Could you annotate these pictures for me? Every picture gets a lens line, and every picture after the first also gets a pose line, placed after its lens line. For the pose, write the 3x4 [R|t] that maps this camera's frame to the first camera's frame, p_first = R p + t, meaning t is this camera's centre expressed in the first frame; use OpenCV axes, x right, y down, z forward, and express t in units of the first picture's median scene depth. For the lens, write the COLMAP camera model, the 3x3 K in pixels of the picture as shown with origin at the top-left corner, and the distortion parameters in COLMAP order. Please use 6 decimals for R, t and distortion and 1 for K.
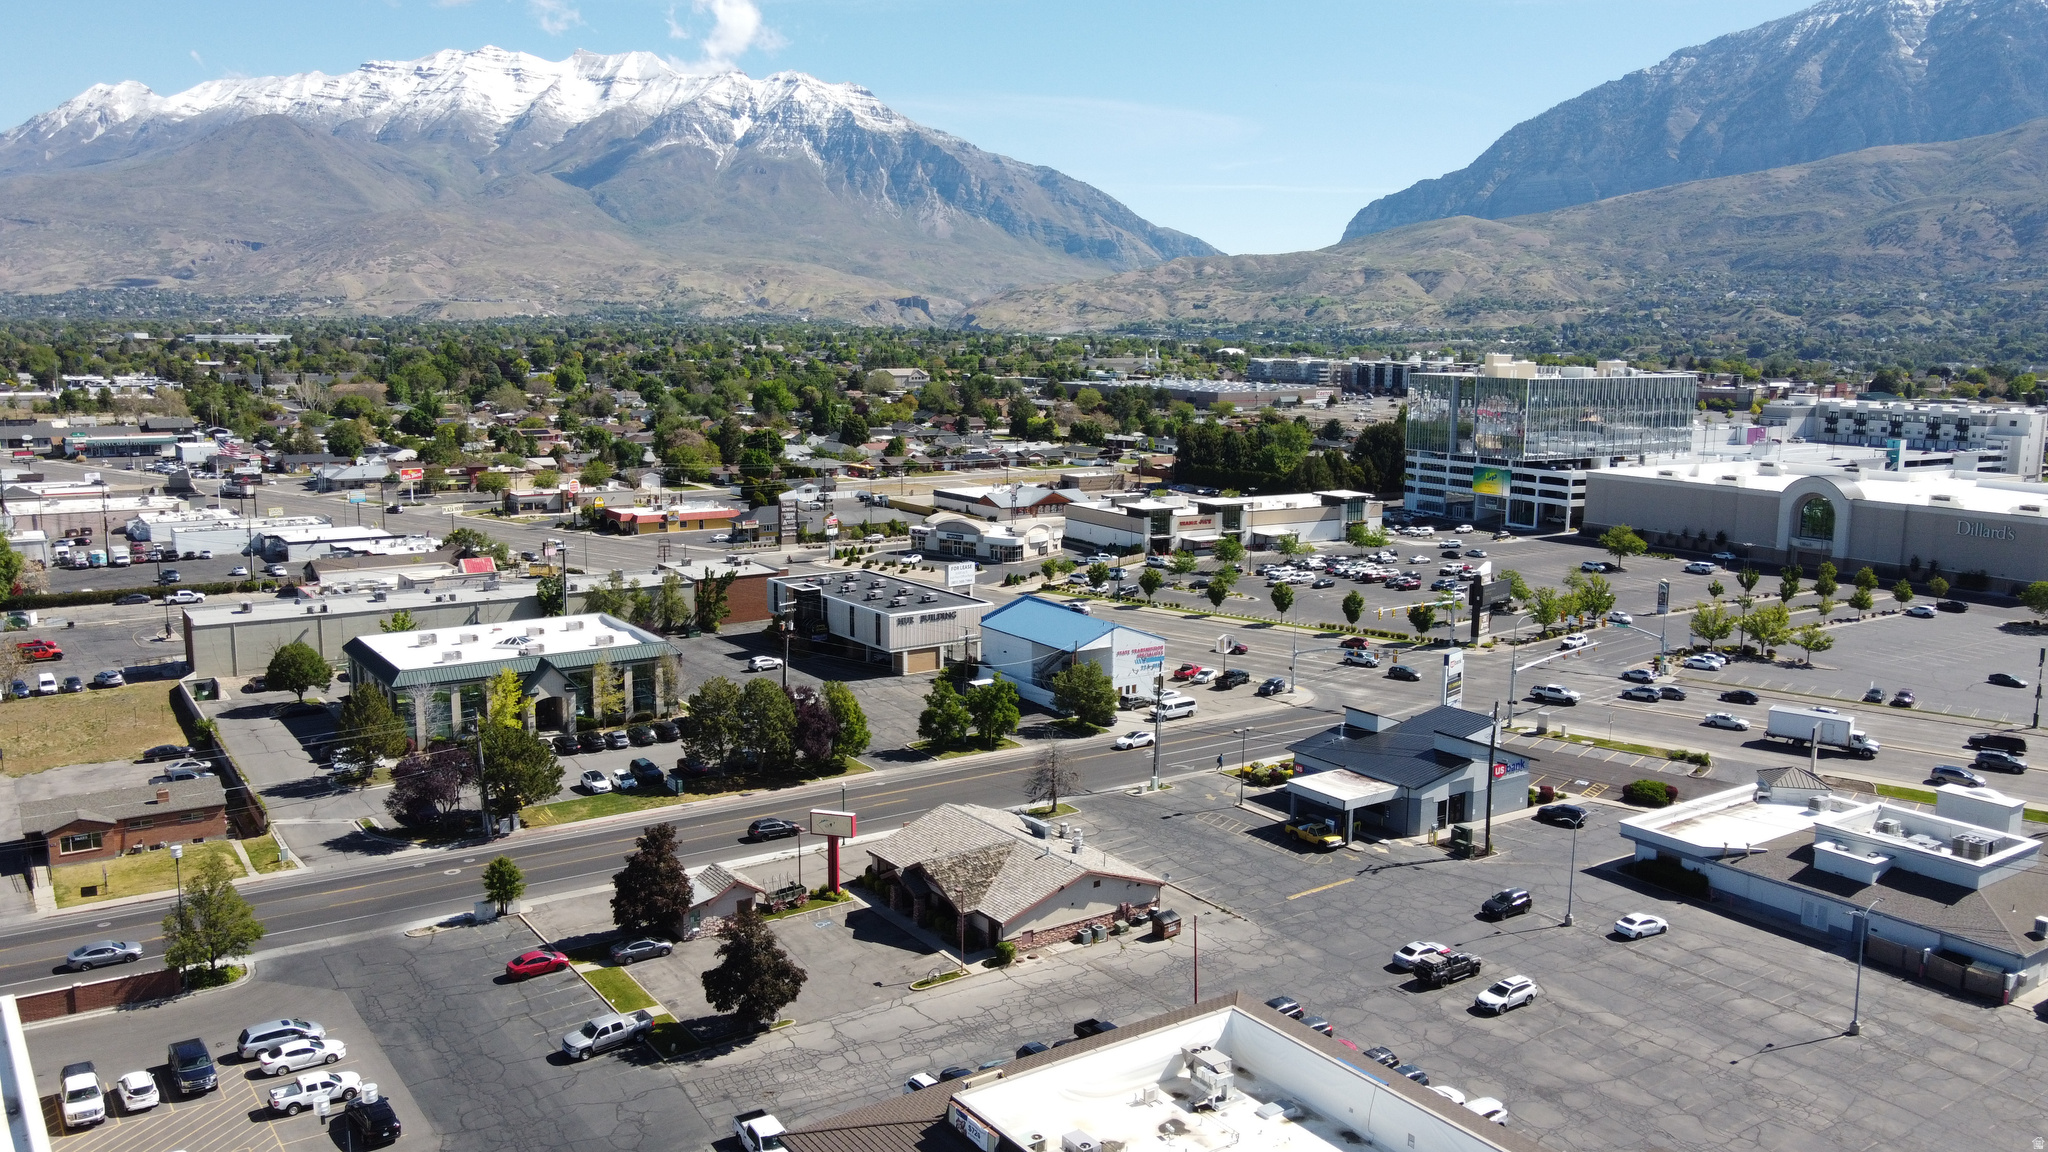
lens RADIAL K [[1566.8, 0, 1019.2], [0, 1566.8, 581.6], [0, 0, 1]] dist [-0.006437, 0.040763]
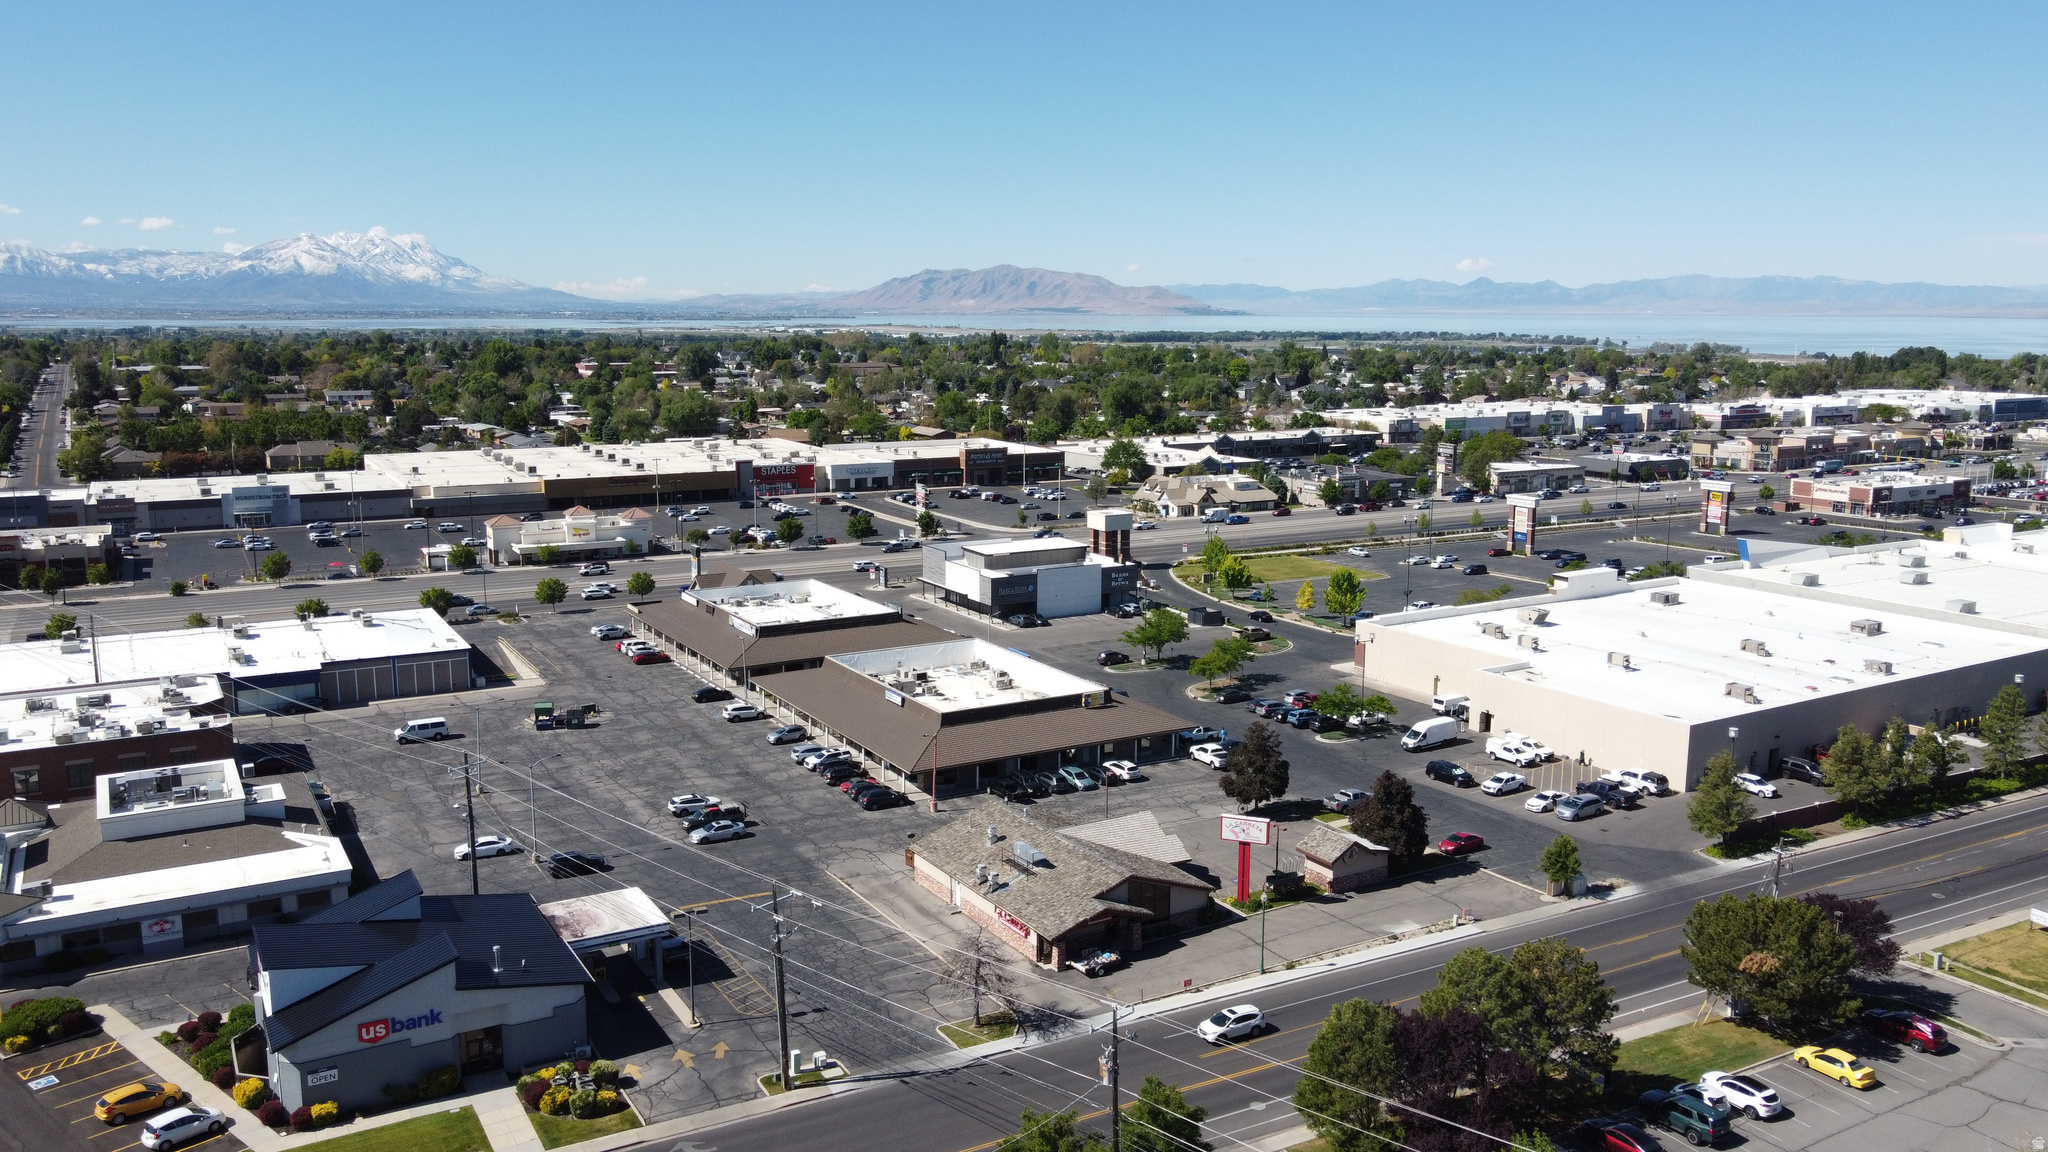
lens RADIAL K [[1566.8, 0, 1020.5], [0, 1566.8, 573.7], [0, 0, 1]] dist [-0.006437, 0.040763]
pose [[-0.996871, -0.025512, 0.074815, -0.022992], [0.000315, 0.945196, 0.326503, -0.140389], [-0.079044, 0.325505, -0.942231, 0.857051]]
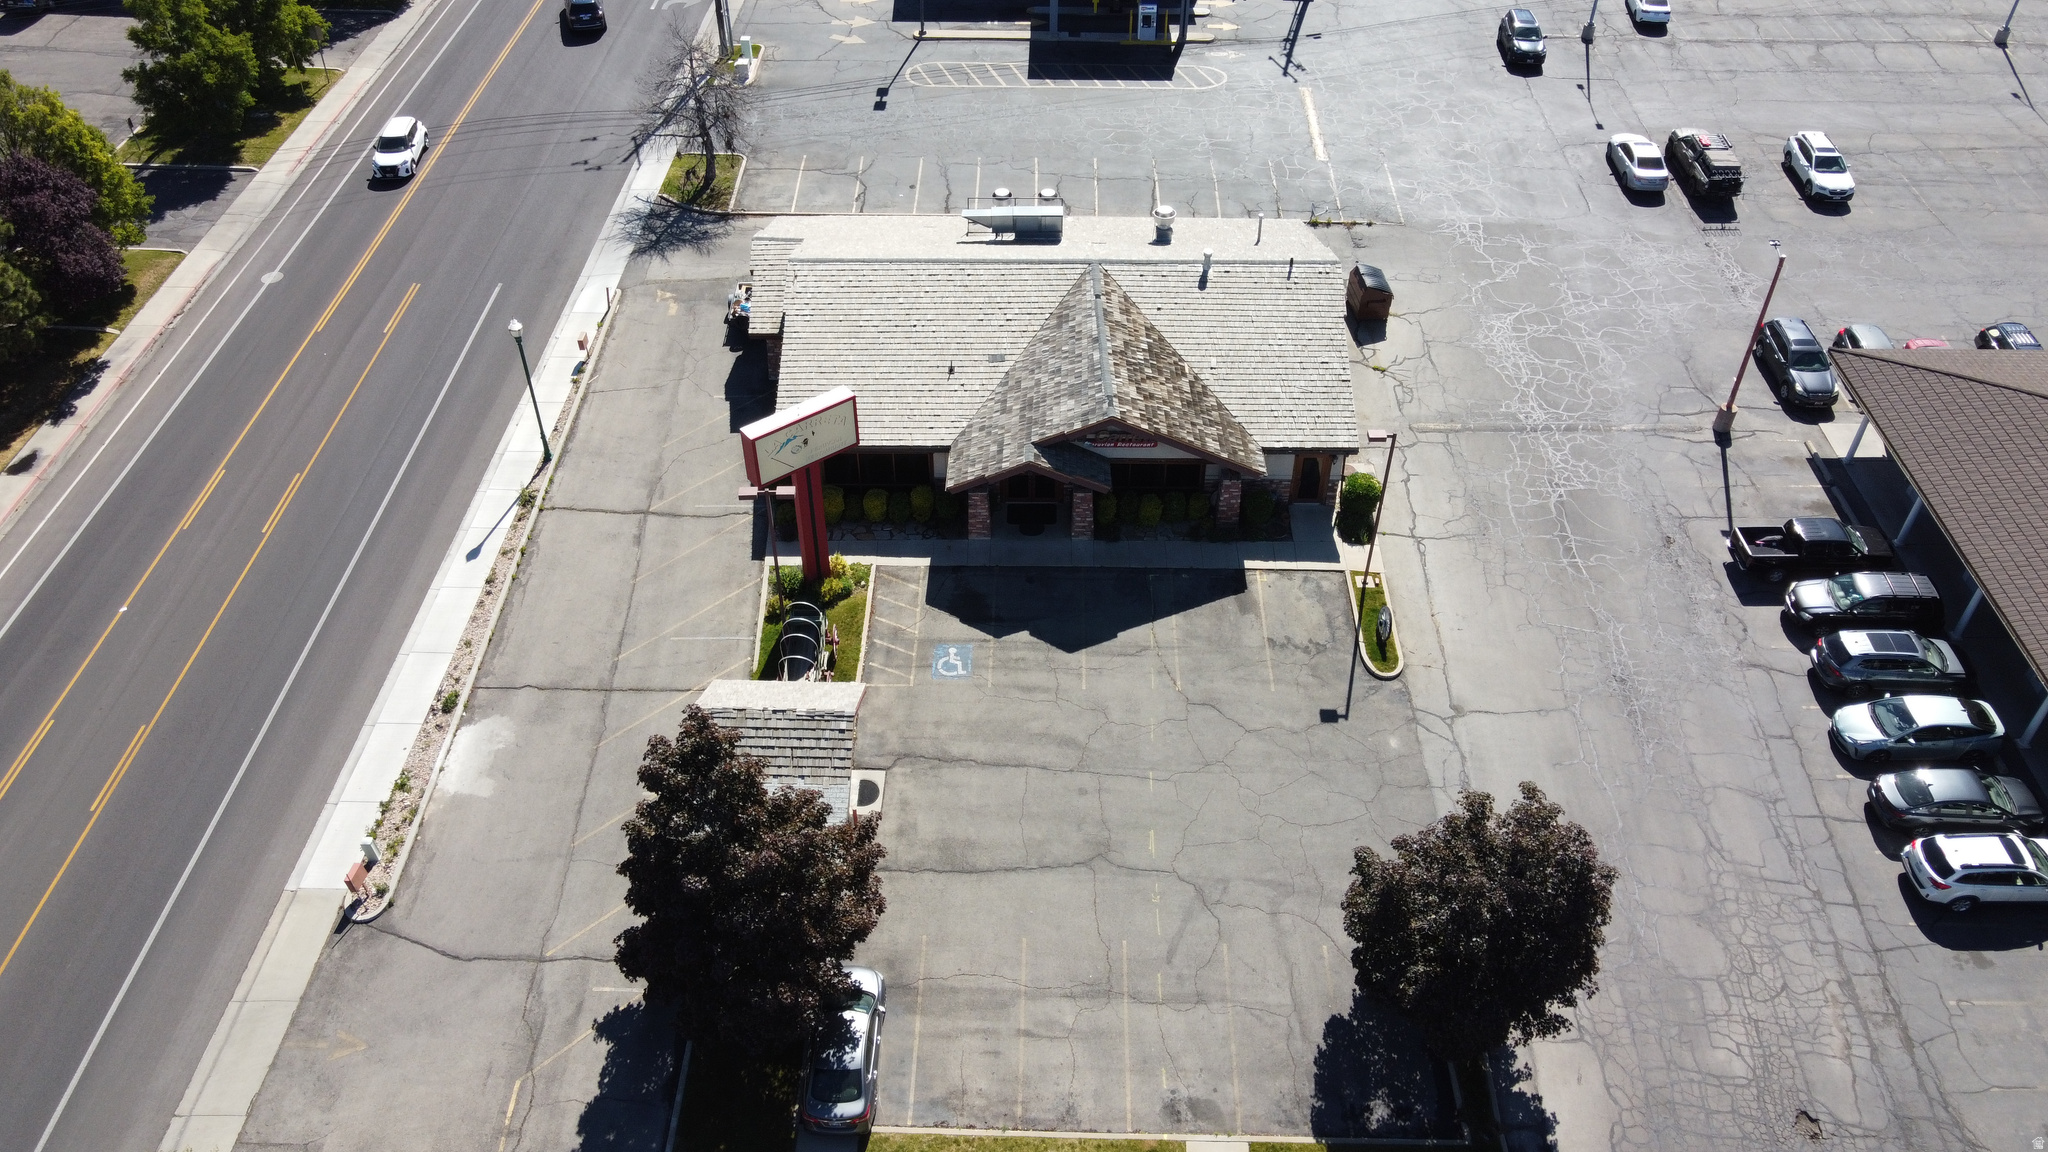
lens RADIAL K [[1566.8, 0, 1027.3], [0, 1566.8, 578.3], [0, 0, 1]] dist [-0.006437, 0.040763]
pose [[0.581127, -0.548709, 0.601008, -0.154082], [0.133158, 0.792666, 0.594936, -0.017093], [-0.802845, -0.265704, 0.533704, 0.342644]]
